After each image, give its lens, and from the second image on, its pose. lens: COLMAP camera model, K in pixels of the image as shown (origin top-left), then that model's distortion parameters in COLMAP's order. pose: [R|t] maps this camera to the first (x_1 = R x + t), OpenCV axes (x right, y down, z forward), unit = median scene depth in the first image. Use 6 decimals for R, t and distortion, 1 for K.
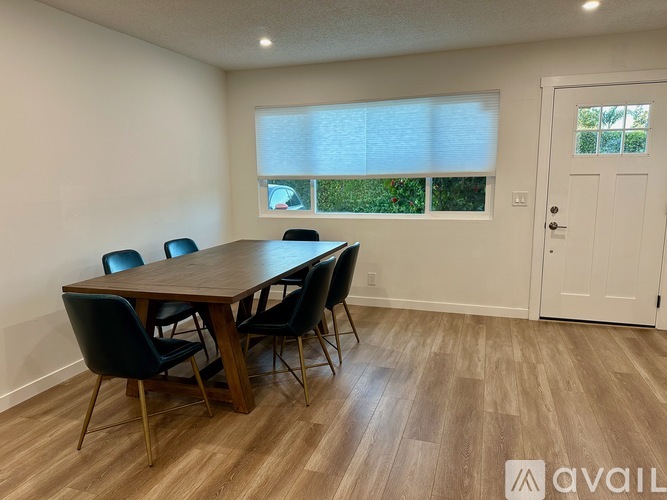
lens RADIAL K [[475.6, 0, 336.1], [0, 475.6, 248.3], [0, 0, 1]] dist [0.018860, -0.009990]
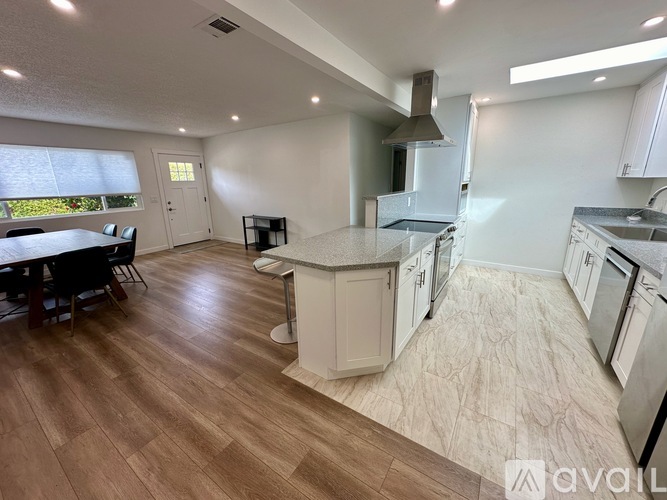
lens RADIAL K [[264.4, 0, 335.7], [0, 264.4, 248.5], [0, 0, 1]] dist [0.002212, 0.000142]
pose [[0.261483, -0.240448, 0.934779, -0.961152], [0.169026, 0.964915, 0.200919, 0.028636], [-0.950293, 0.105465, 0.292951, -0.314725]]
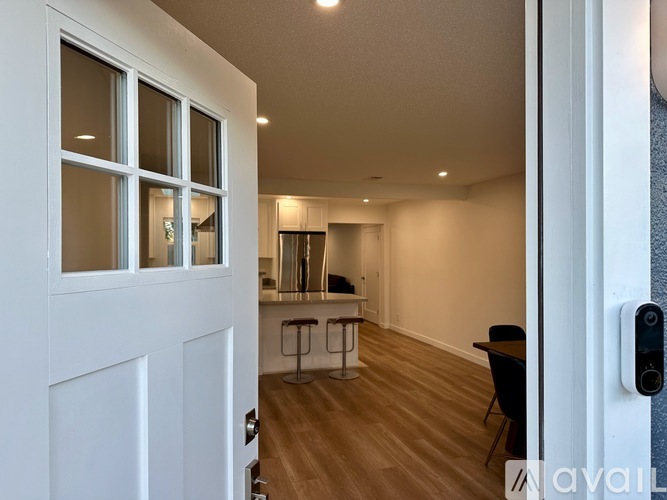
lens RADIAL K [[475.6, 0, 335.2], [0, 475.6, 250.4], [0, 0, 1]] dist [0.018860, -0.009990]
pose [[-0.816118, 0.012354, -0.577753, 0.888371], [-0.083751, 0.986688, 0.139404, -0.321616], [0.571784, 0.162158, -0.804219, 1.566805]]
